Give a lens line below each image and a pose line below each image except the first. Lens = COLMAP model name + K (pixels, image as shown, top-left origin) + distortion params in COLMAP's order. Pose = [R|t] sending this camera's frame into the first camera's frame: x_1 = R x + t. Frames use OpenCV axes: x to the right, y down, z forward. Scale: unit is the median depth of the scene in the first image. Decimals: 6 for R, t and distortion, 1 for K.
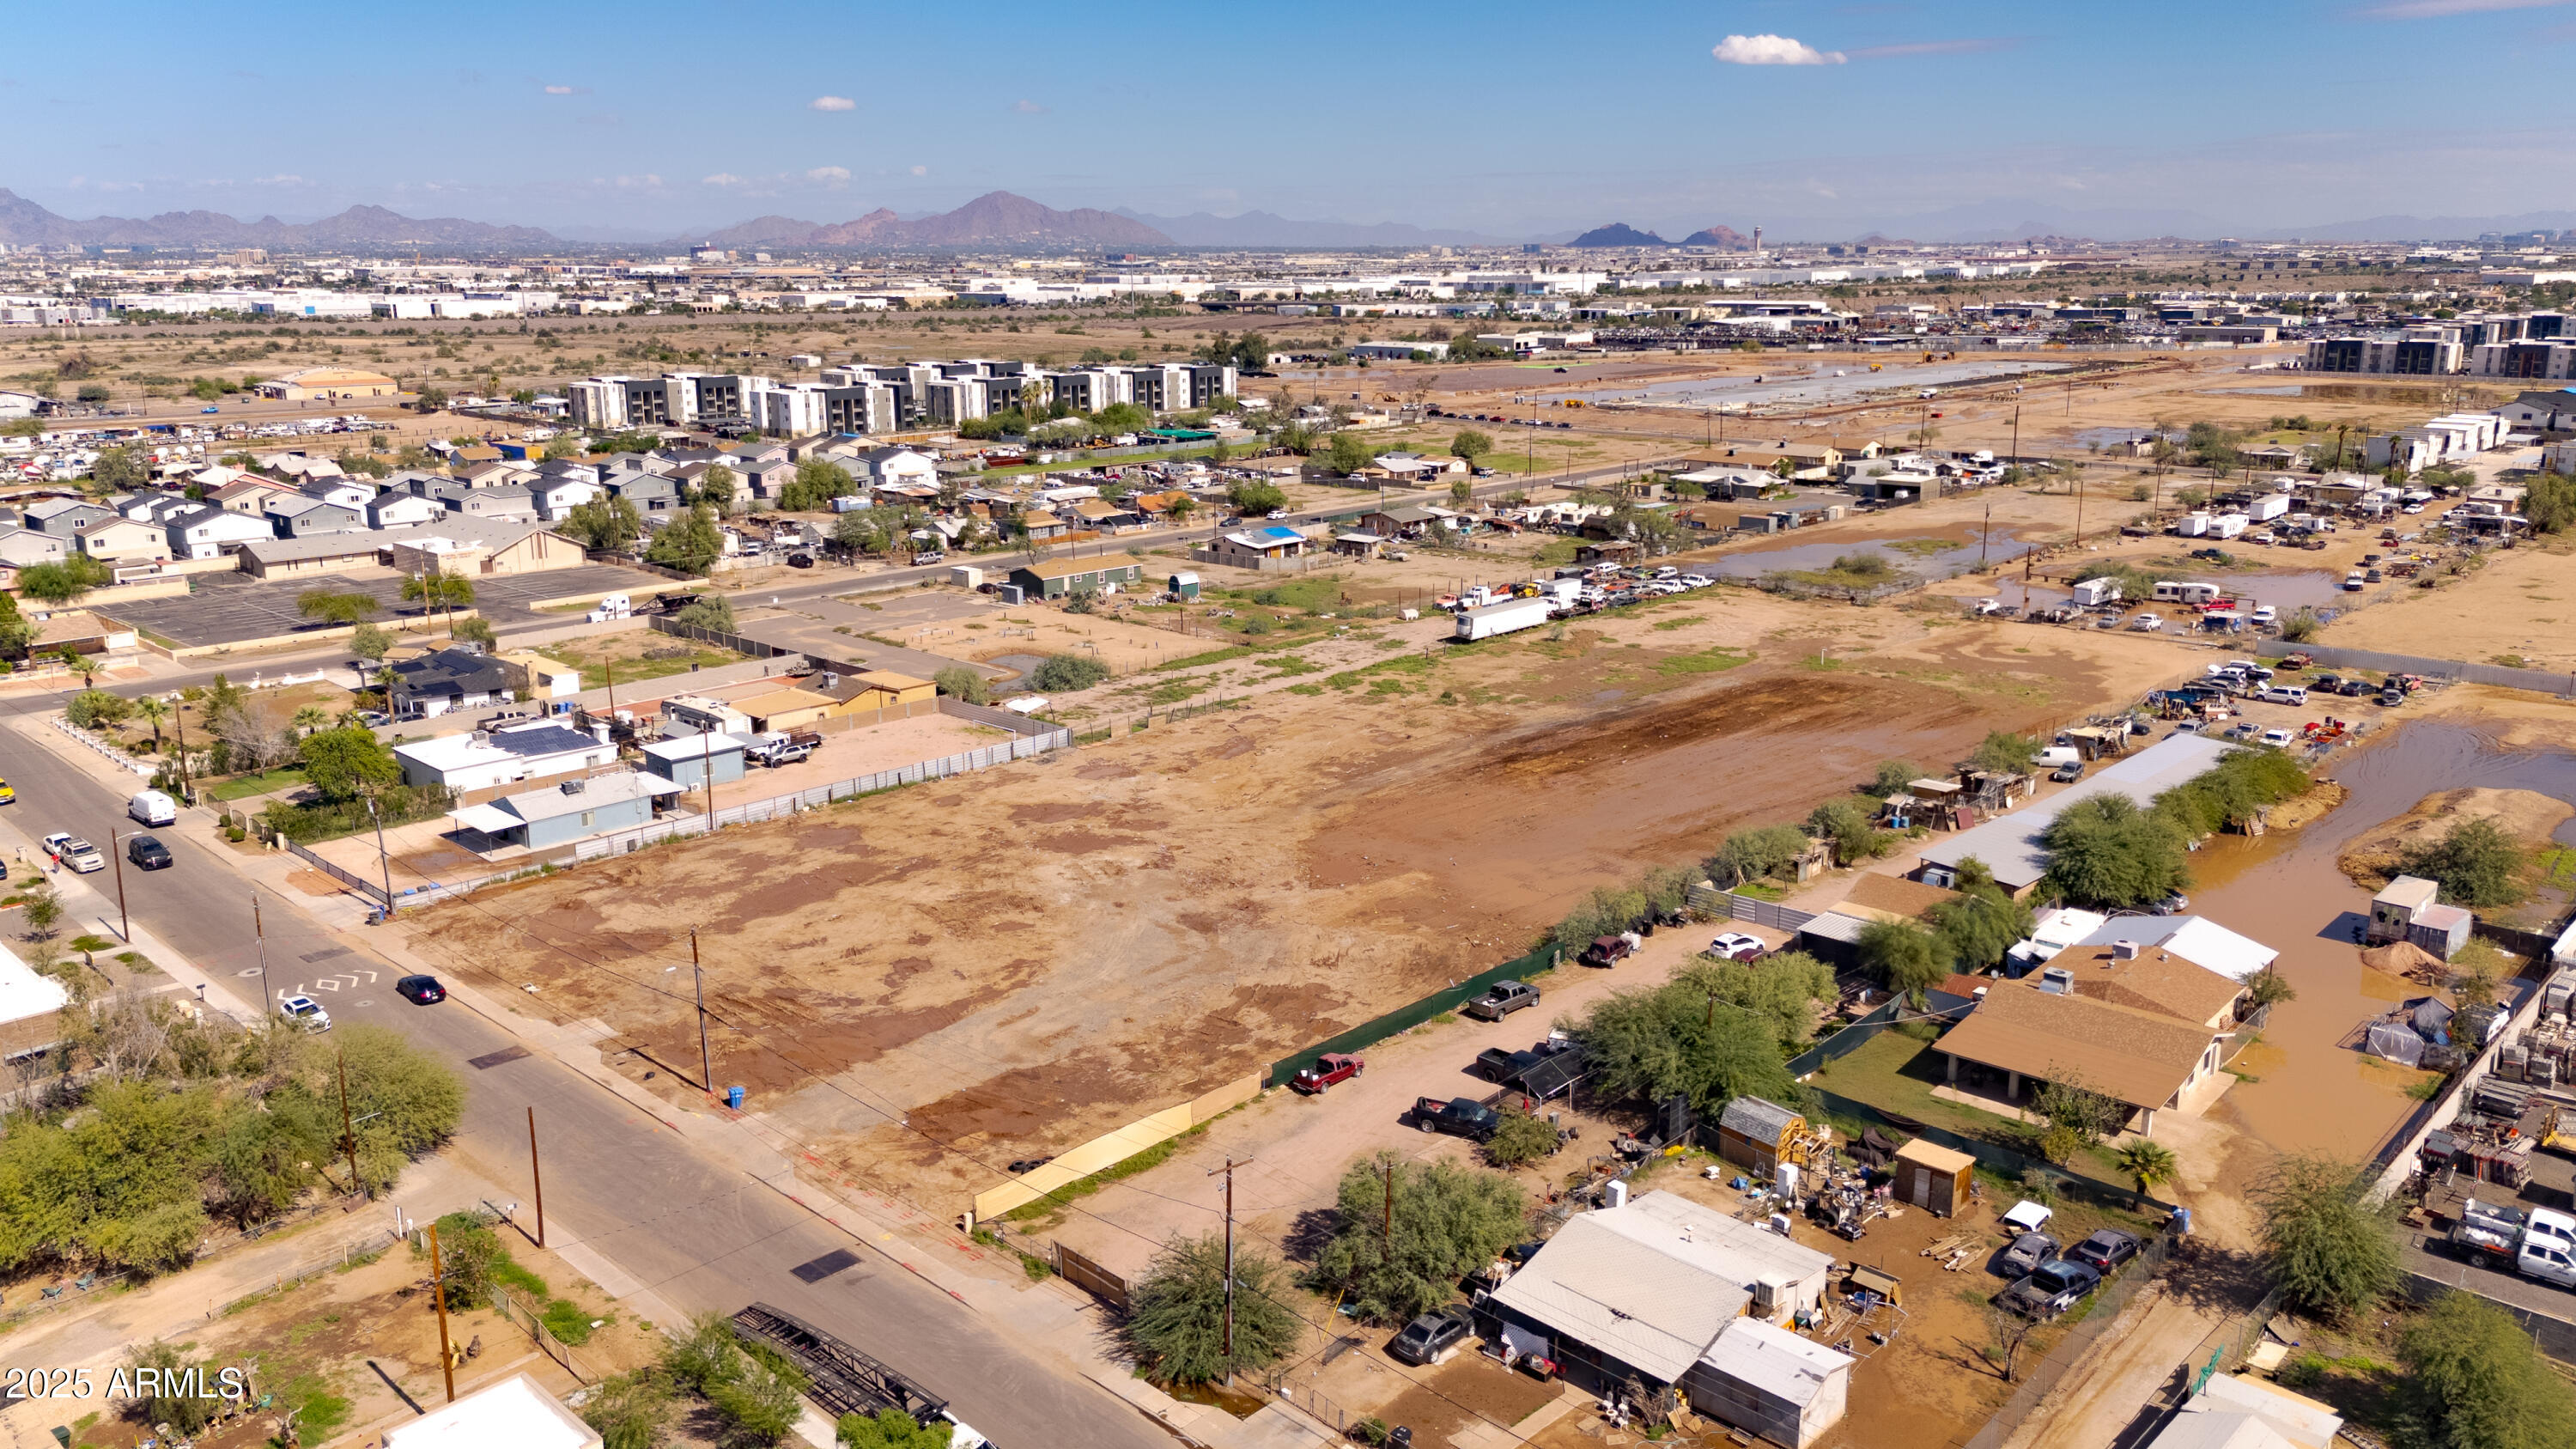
lens RADIAL K [[1890.4, 0, 1283.0], [0, 1890.4, 740.0], [0, 0, 1]] dist [0.058244, -0.046671]
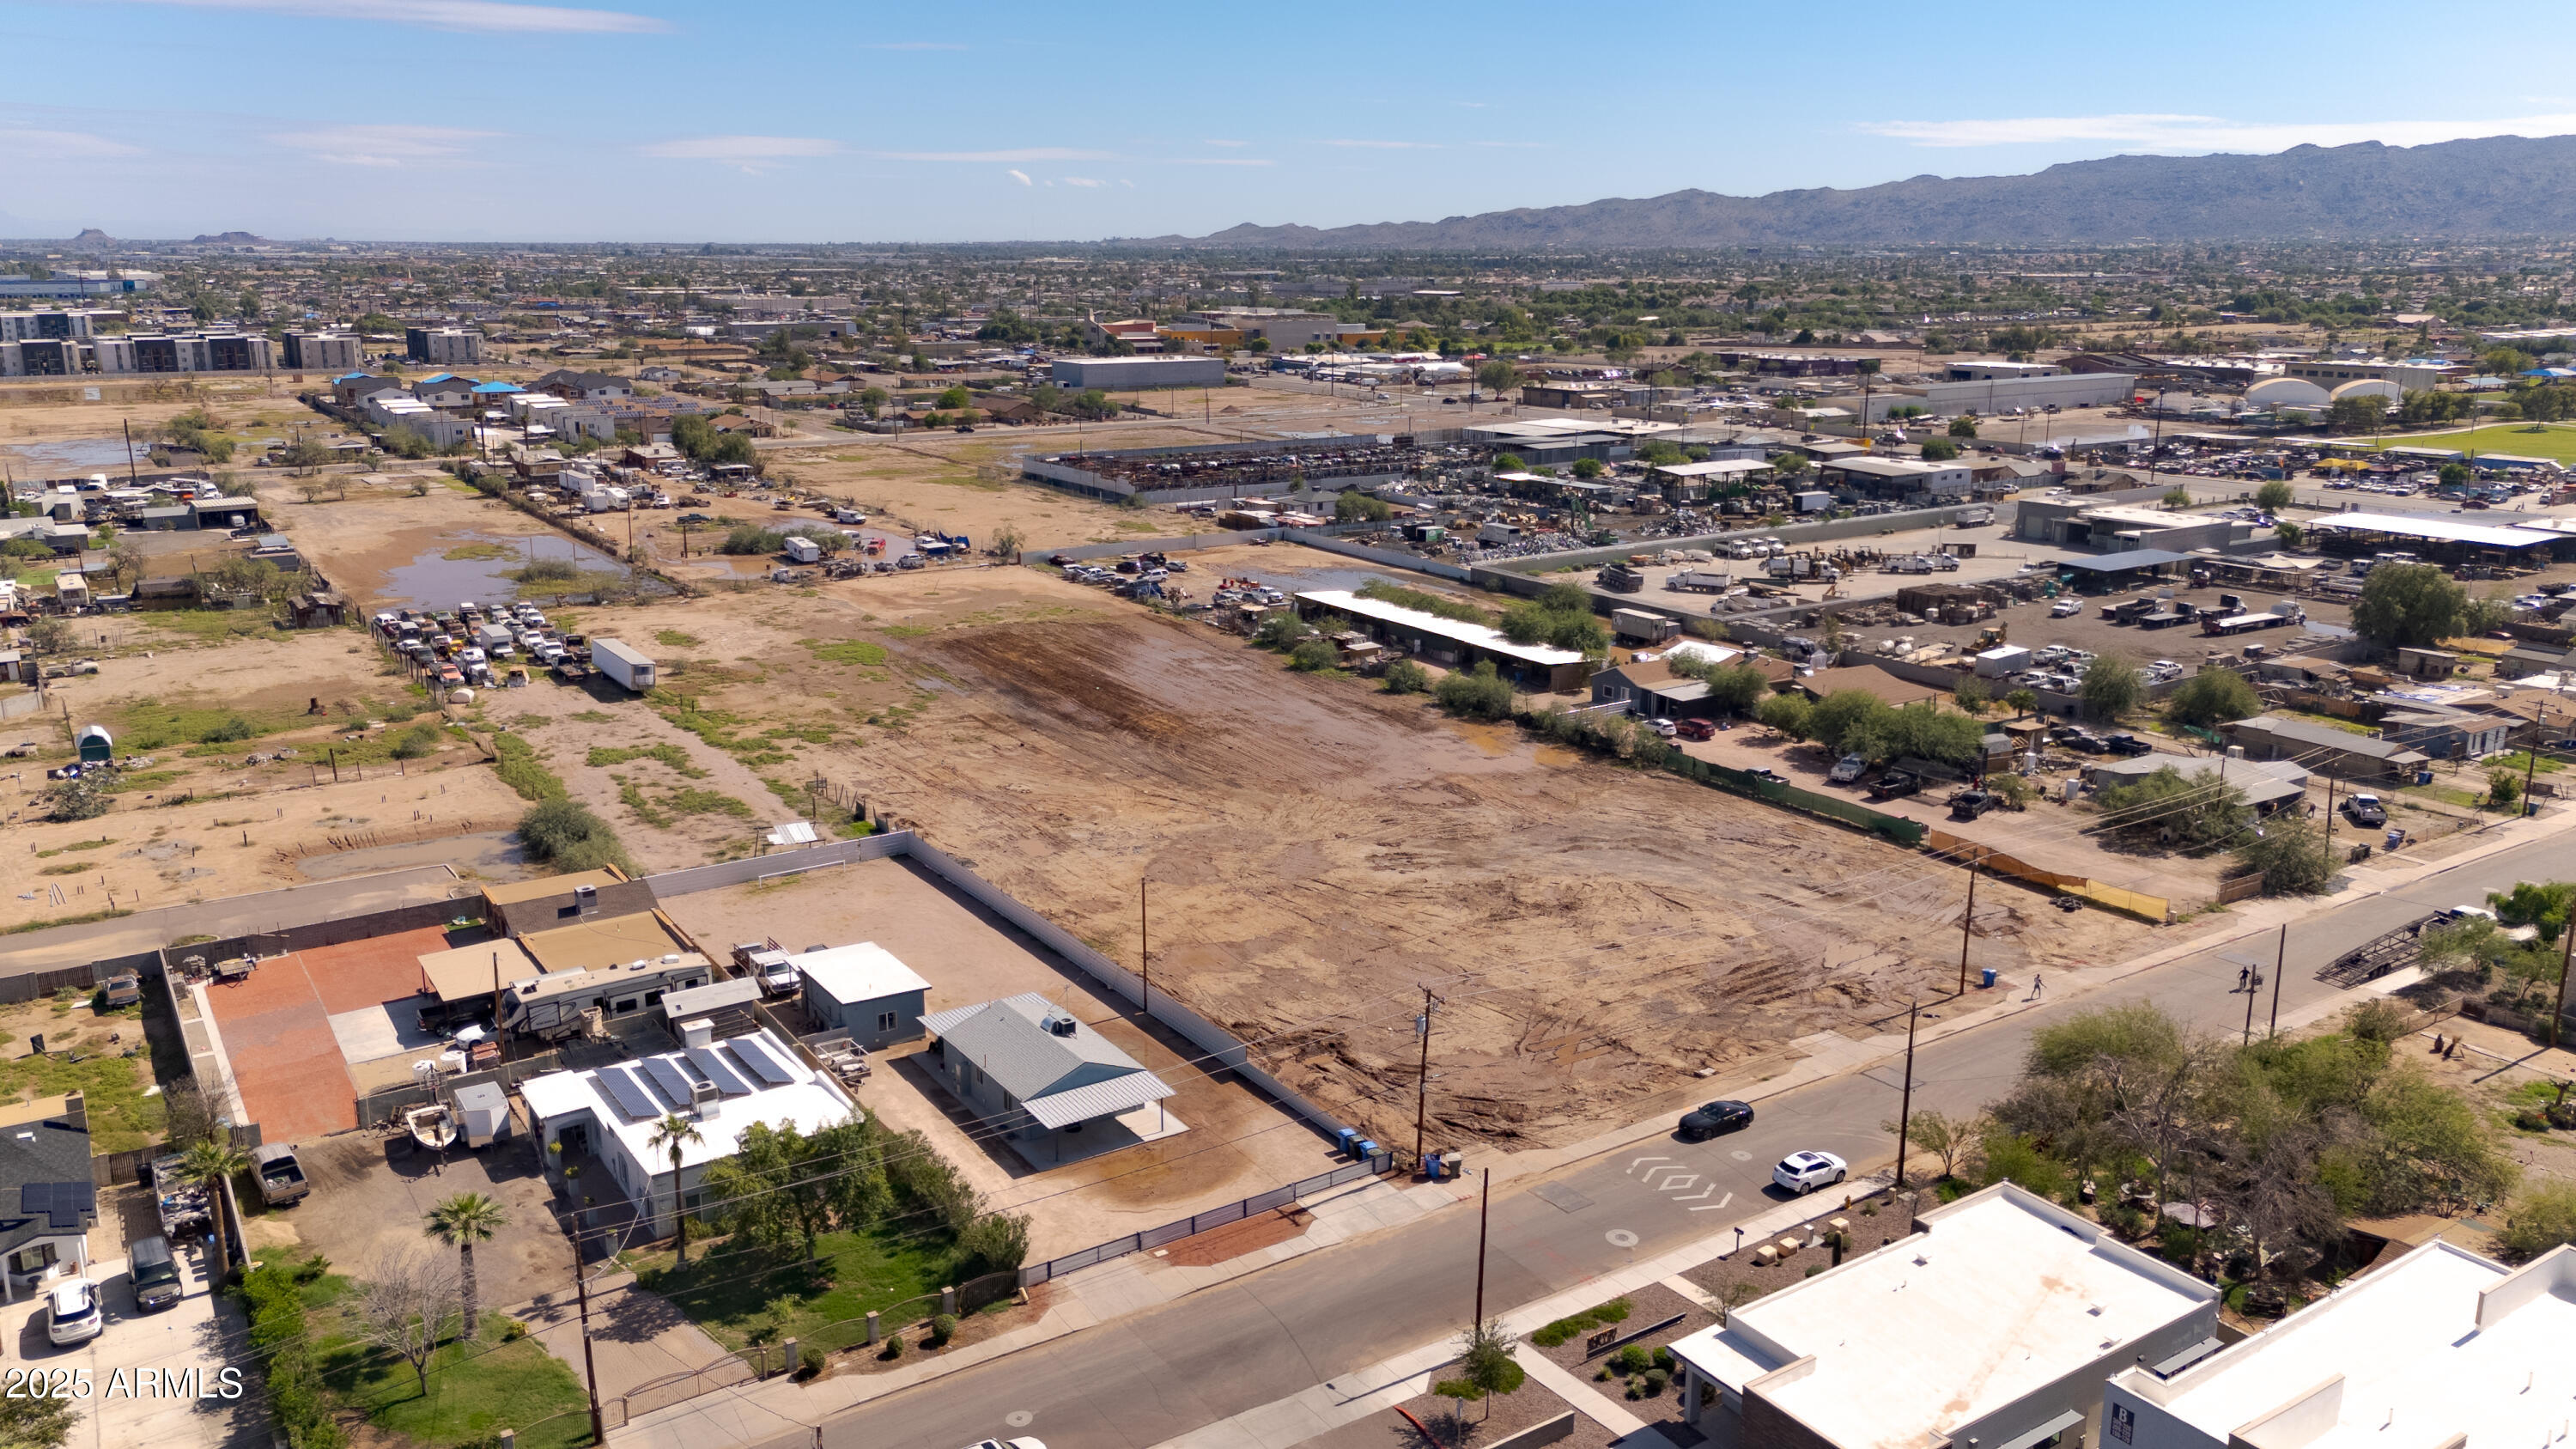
lens RADIAL K [[1890.4, 0, 1283.0], [0, 1890.4, 740.0], [0, 0, 1]] dist [0.058244, -0.046671]
pose [[0.225111, -0.241929, 0.943820, -0.646624], [0.241881, 0.952234, 0.186395, -0.120444], [-0.943832, 0.186332, 0.272877, 0.479409]]
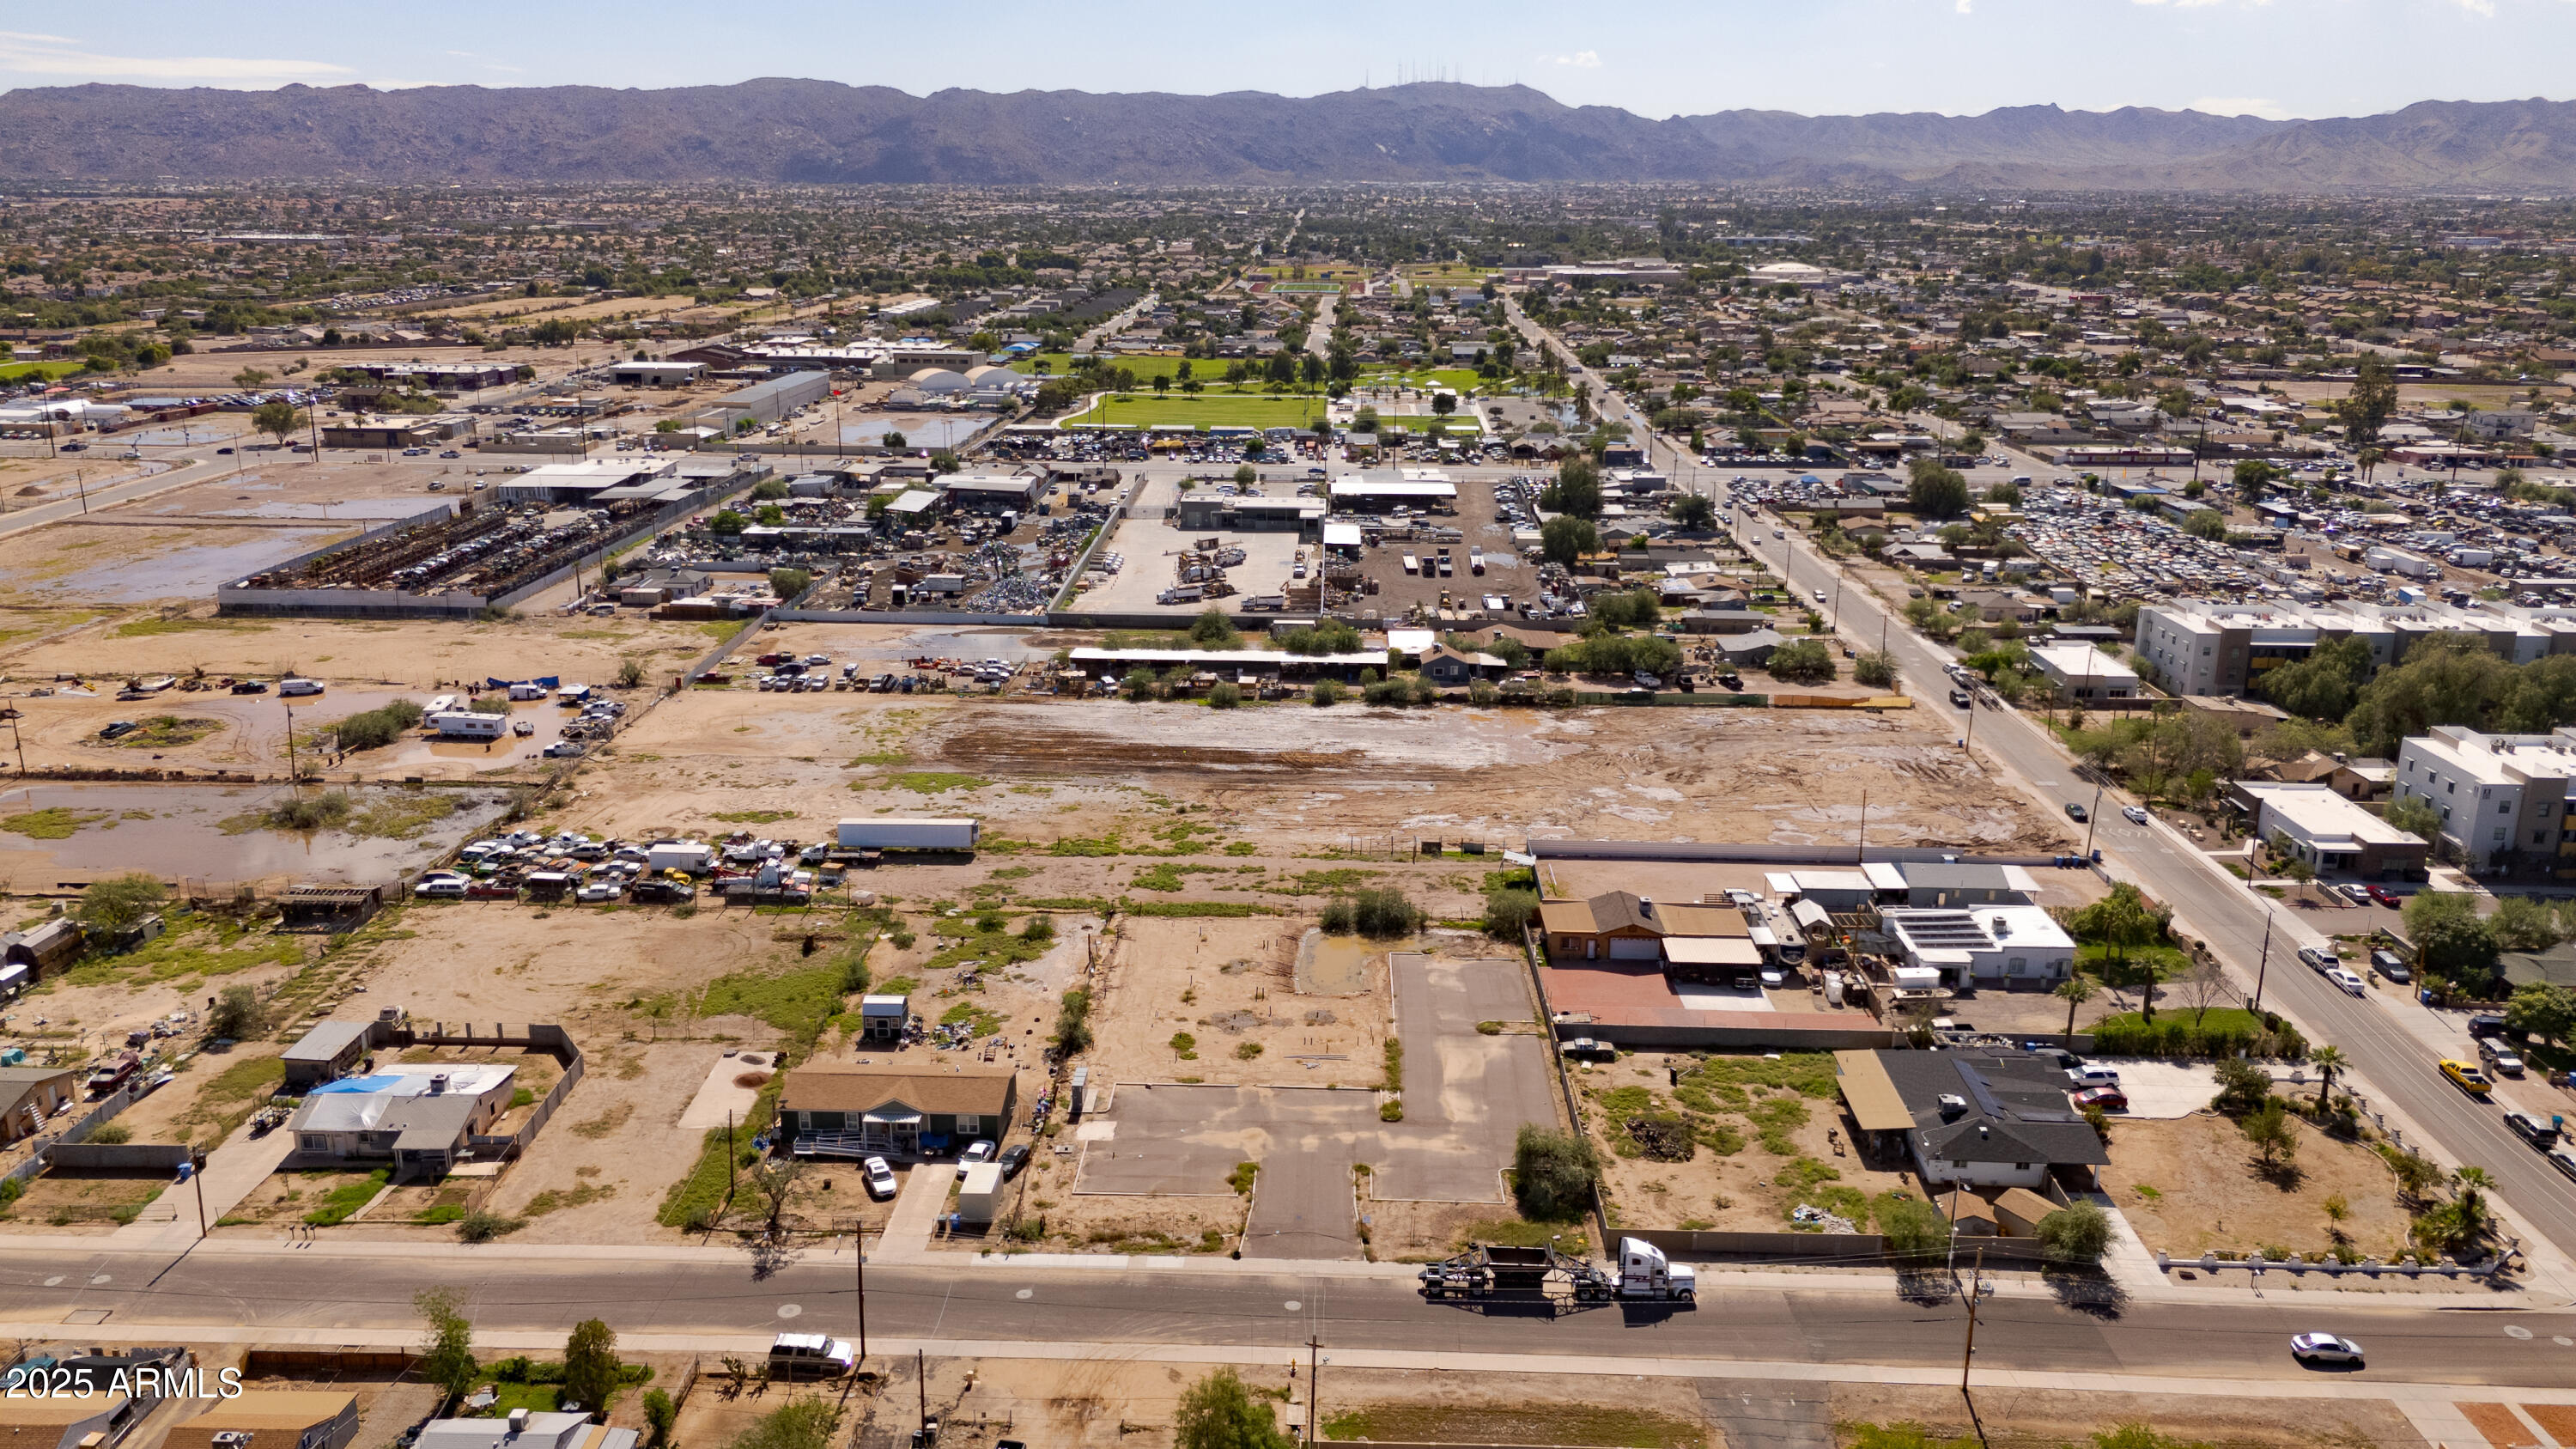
lens RADIAL K [[1894.8, 0, 1284.4], [0, 1894.8, 730.1], [0, 0, 1]] dist [0.060346, -0.057398]
pose [[-0.665658, -0.206532, 0.717108, -0.665233], [0.183061, 0.886388, 0.425212, -0.470562], [-0.723456, 0.414321, -0.552223, 1.353897]]
